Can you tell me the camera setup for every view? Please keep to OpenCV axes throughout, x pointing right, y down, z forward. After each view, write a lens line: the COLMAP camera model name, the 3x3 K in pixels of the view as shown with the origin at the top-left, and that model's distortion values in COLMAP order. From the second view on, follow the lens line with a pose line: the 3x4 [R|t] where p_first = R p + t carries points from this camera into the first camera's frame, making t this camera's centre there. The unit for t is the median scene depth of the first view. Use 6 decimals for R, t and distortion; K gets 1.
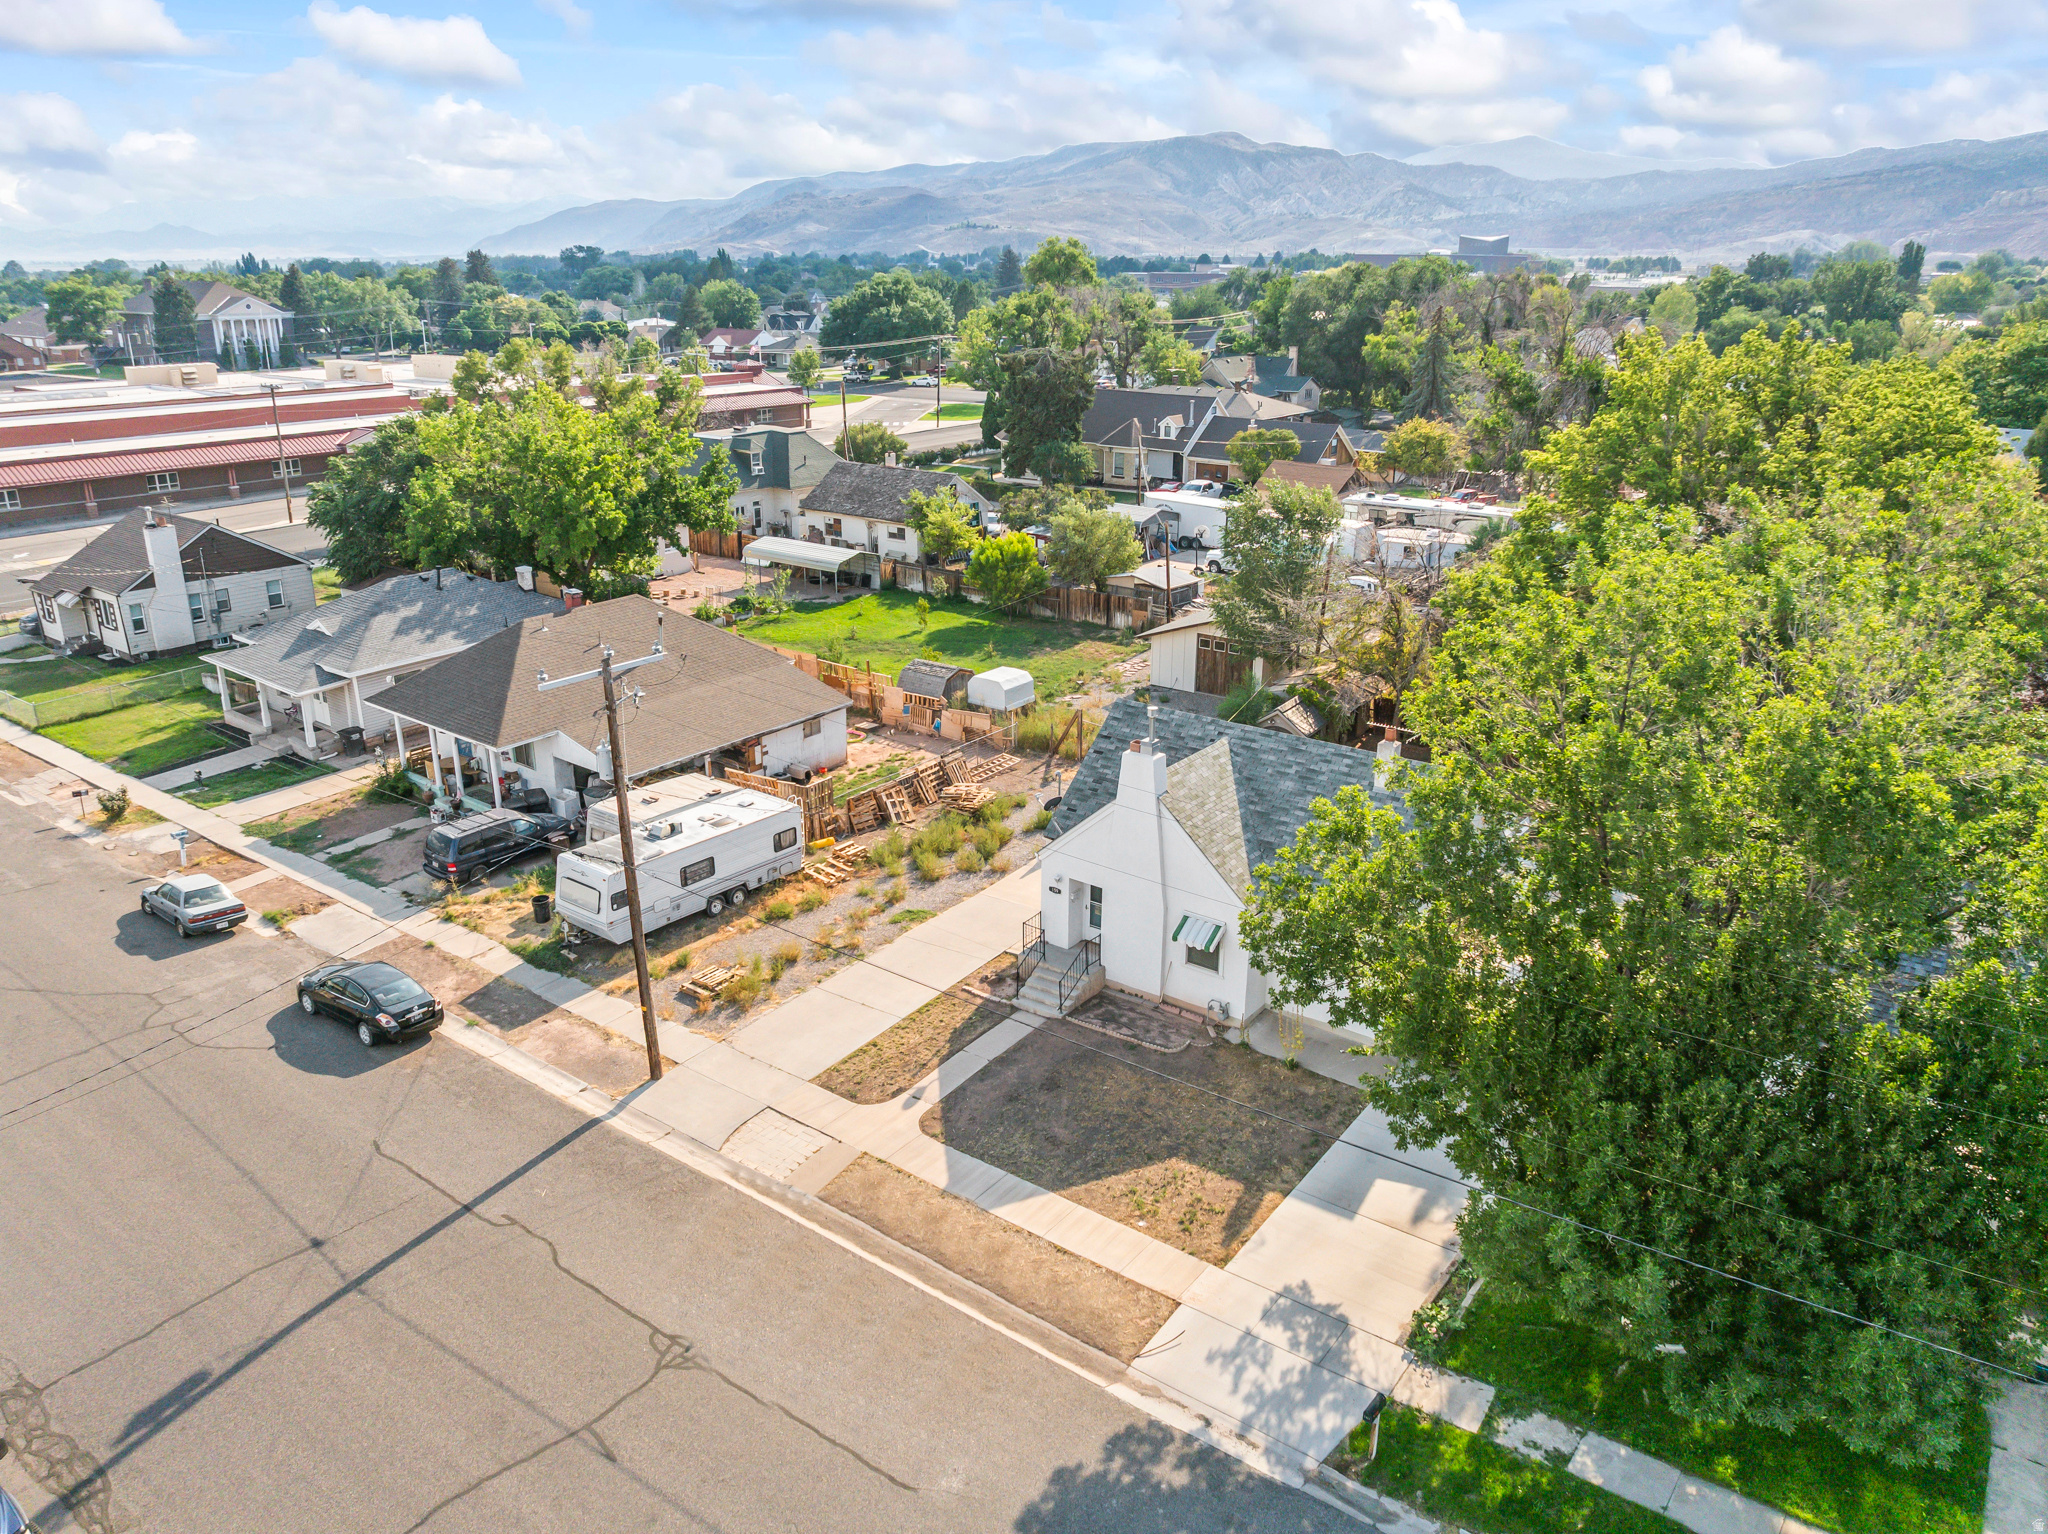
lens RADIAL K [[1435.8, 0, 1035.1], [0, 1435.8, 768.7], [0, 0, 1]] dist [-0.007856, -0.057015]
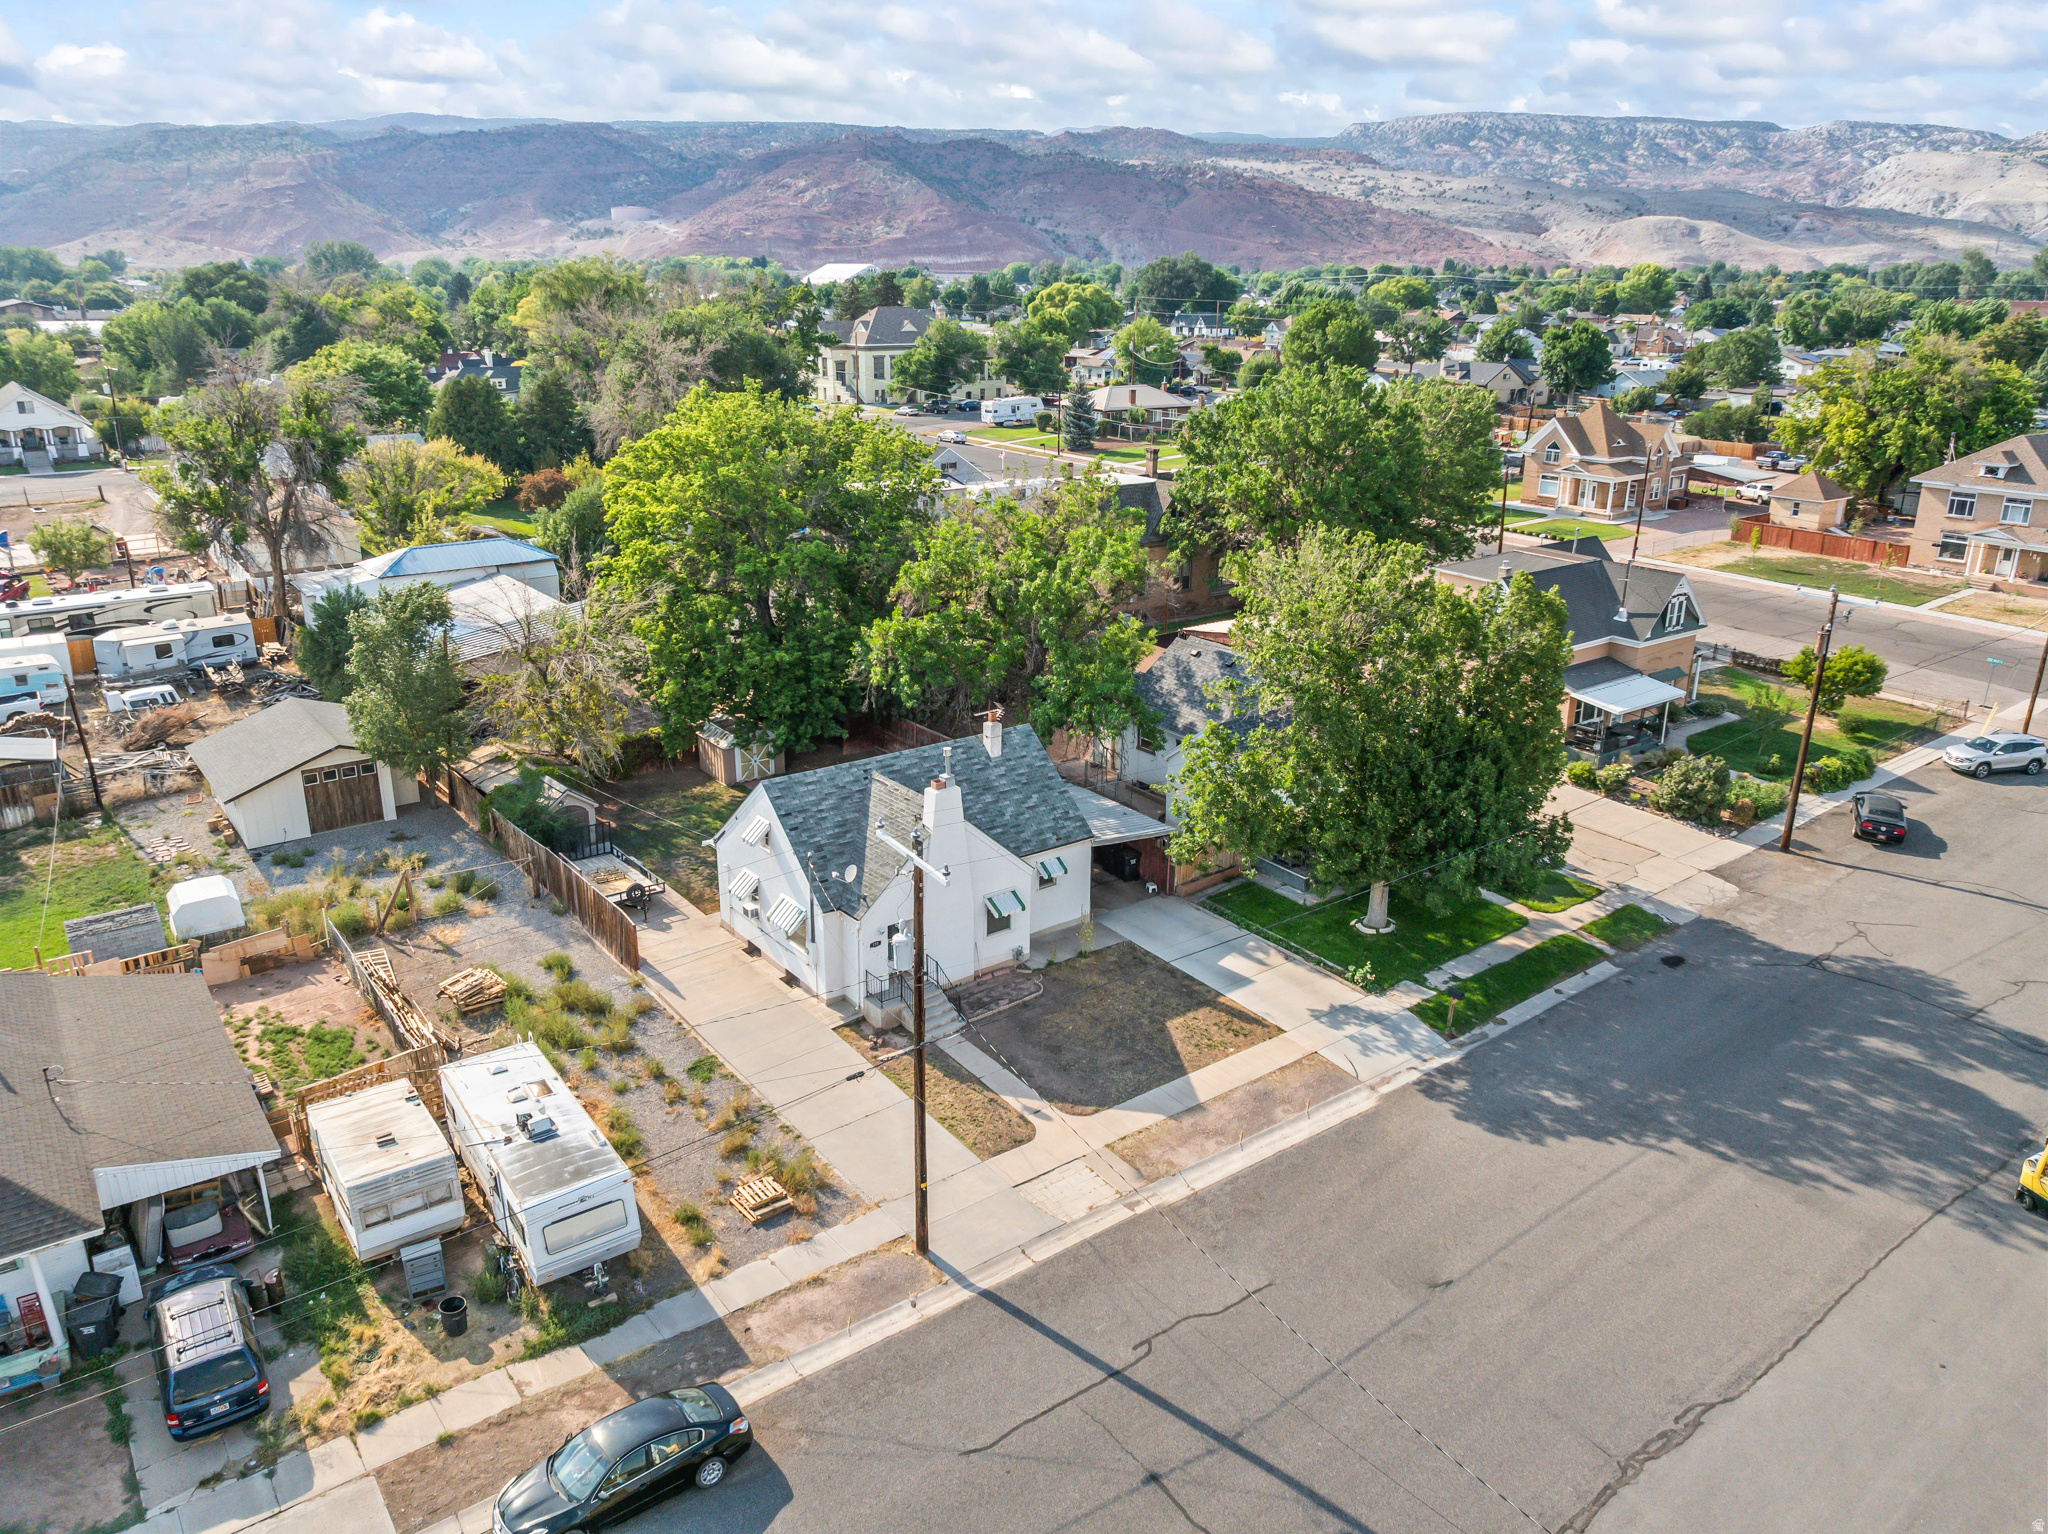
lens RADIAL K [[1445.4, 0, 1034.5], [0, 1445.4, 760.4], [0, 0, 1]] dist [-0.036270, 0.004319]
pose [[0.277519, -0.311721, 0.908742, -0.810296], [0.311912, 0.923892, 0.221664, -0.224376], [-0.908677, 0.221932, 0.353627, 0.405699]]
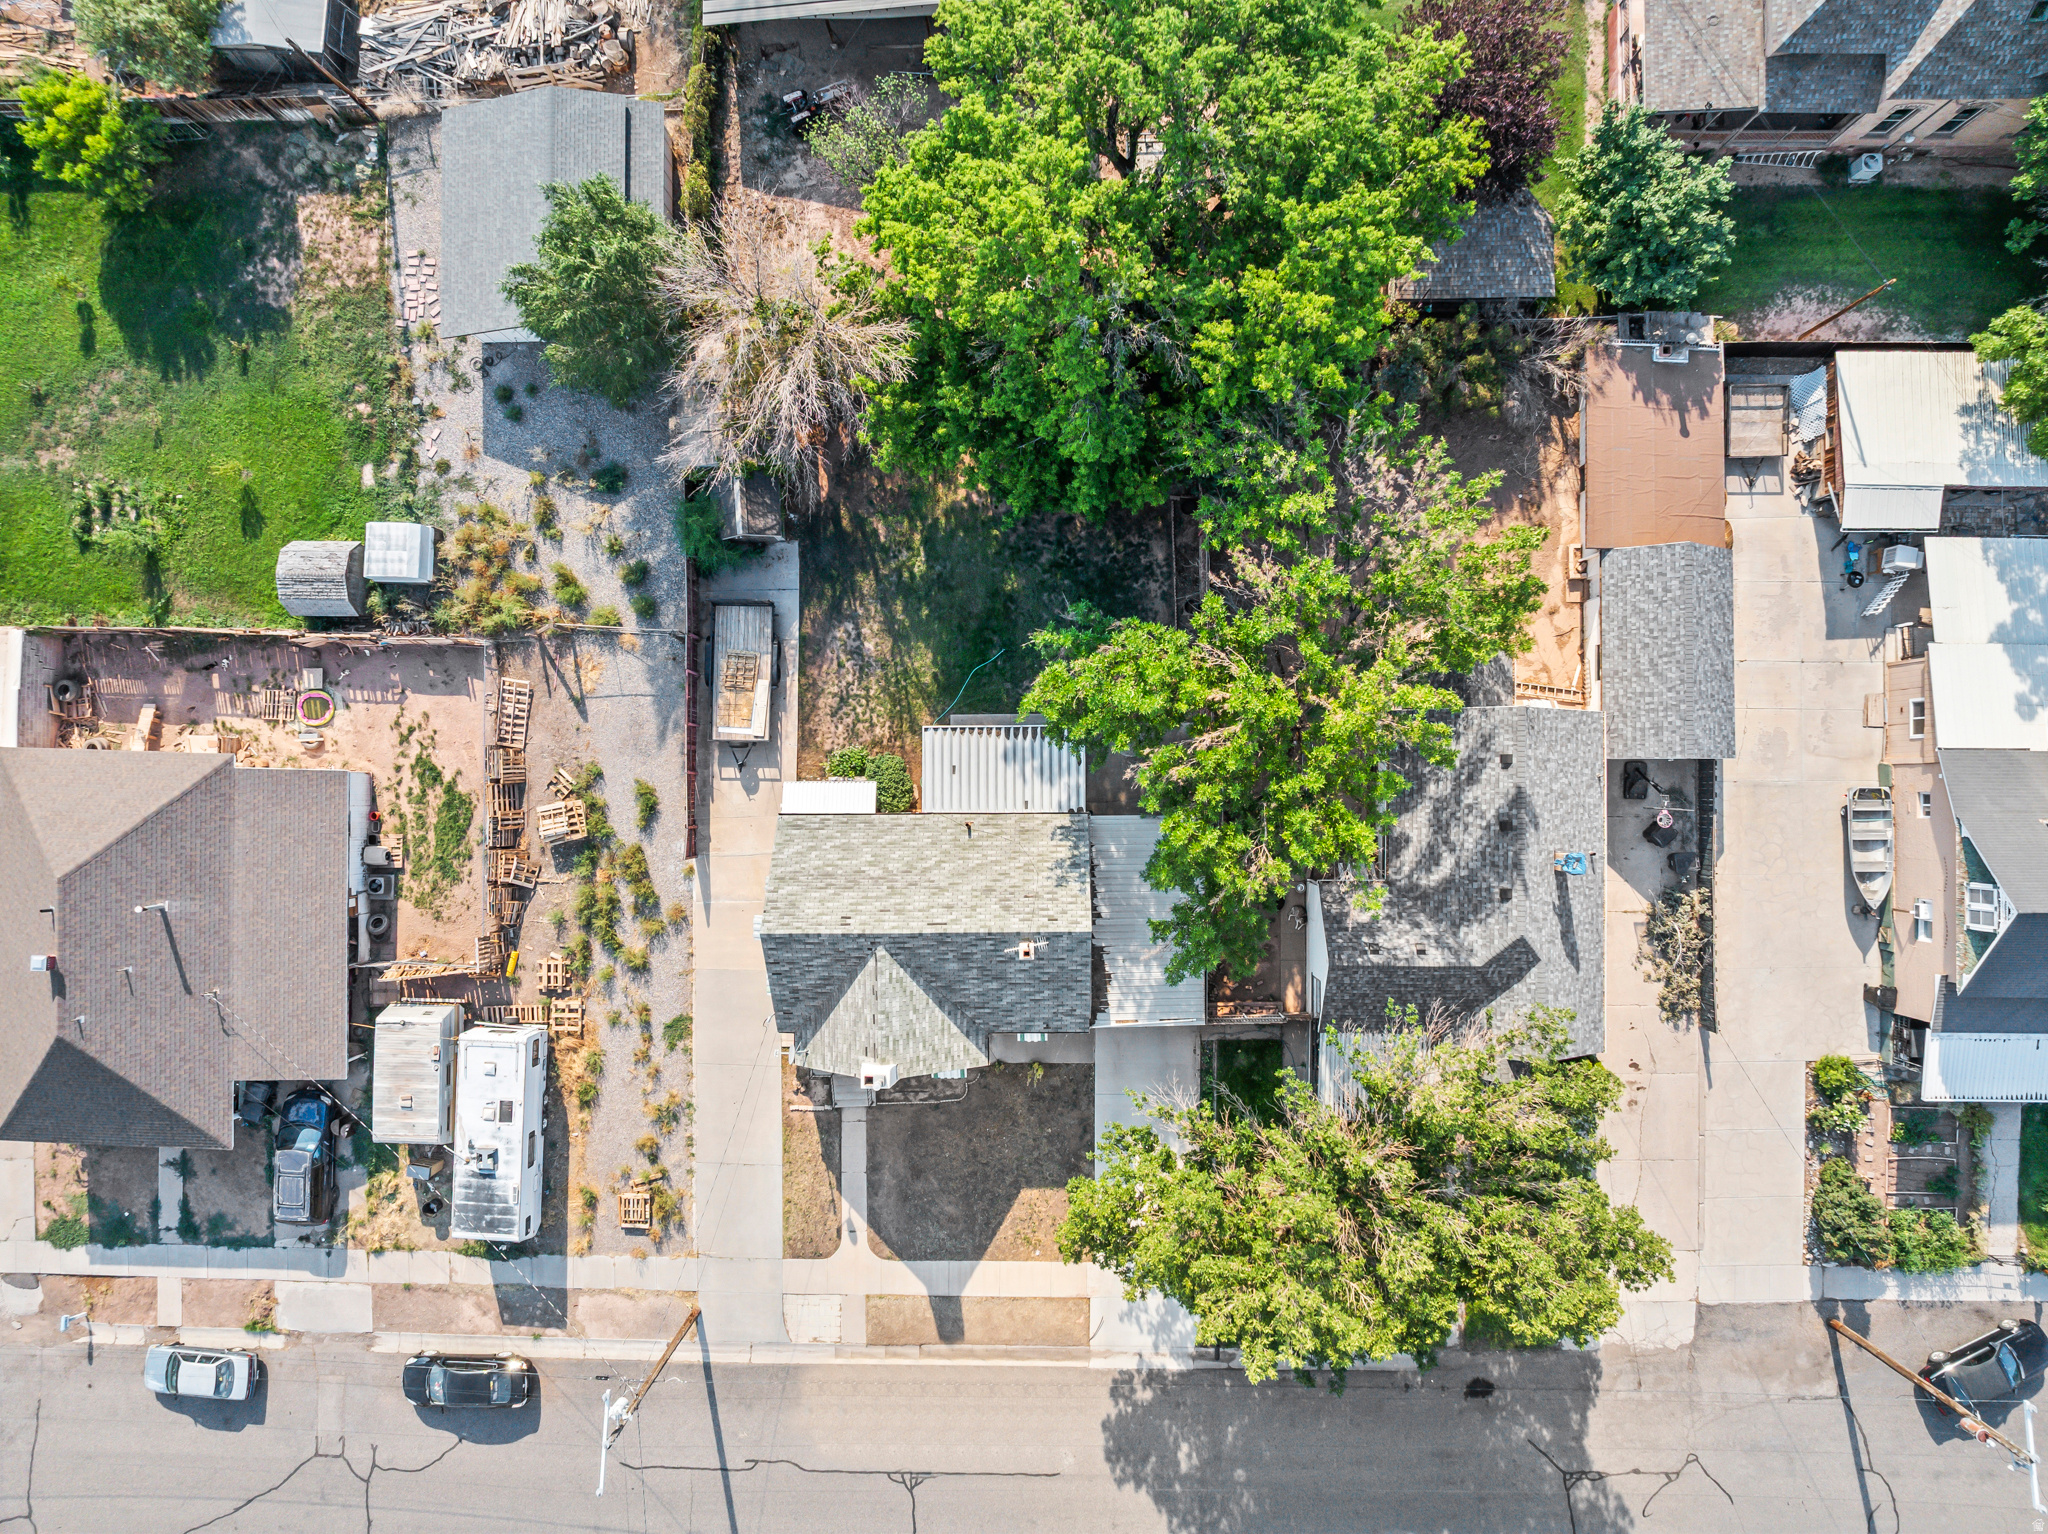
lens RADIAL K [[1445.4, 0, 1034.5], [0, 1445.4, 760.4], [0, 0, 1]] dist [-0.036270, 0.004319]
pose [[0.807214, -0.590172, -0.010123, 0.299708], [0.215566, 0.278790, 0.935846, -1.015179], [-0.549488, -0.757610, 0.352264, 0.562620]]
